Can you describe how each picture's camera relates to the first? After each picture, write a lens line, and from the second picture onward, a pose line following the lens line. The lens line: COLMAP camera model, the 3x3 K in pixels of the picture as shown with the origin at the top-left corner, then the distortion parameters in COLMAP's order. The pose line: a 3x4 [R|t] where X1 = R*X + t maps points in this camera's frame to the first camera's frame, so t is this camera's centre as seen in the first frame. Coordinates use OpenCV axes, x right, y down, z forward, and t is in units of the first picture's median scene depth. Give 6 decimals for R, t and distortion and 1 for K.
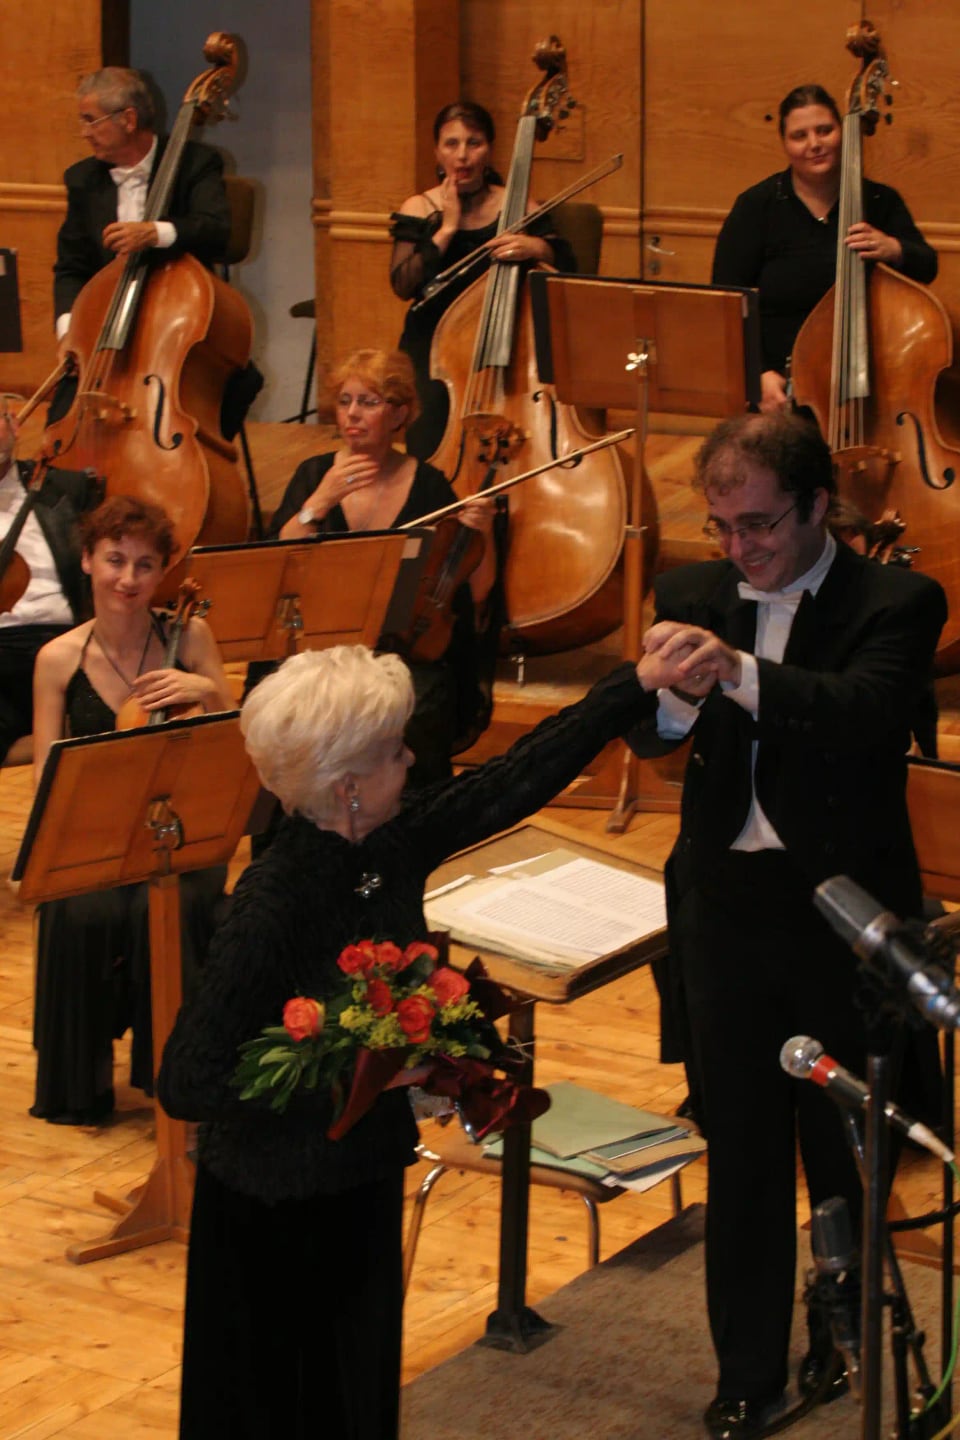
lens RADIAL K [[4862.7, 0, 480.0], [0, 4862.7, 720.0], [0, 0, 1]] dist [-0.324778, 1.719665]
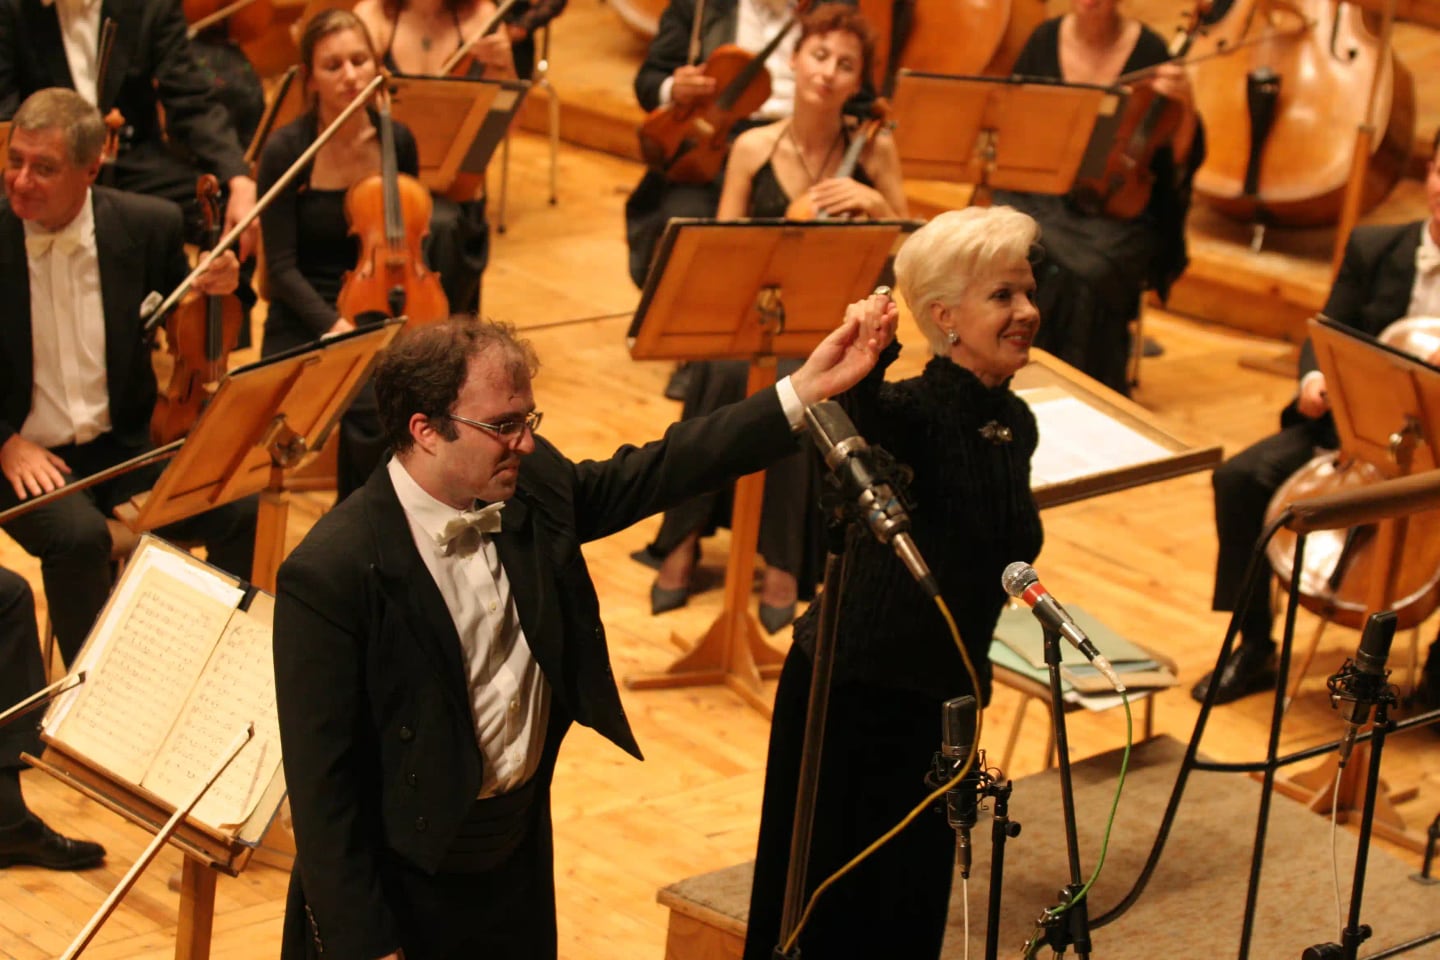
lens RADIAL K [[4862.7, 0, 720.0], [0, 4862.7, 480.0], [0, 0, 1]] dist [-0.324778, 1.719665]
pose [[0.968568, 0.175612, -0.176171, 0.116547], [-0.166641, 0.983899, 0.064606, -0.009385], [0.184680, -0.033218, 0.982237, -0.081004]]
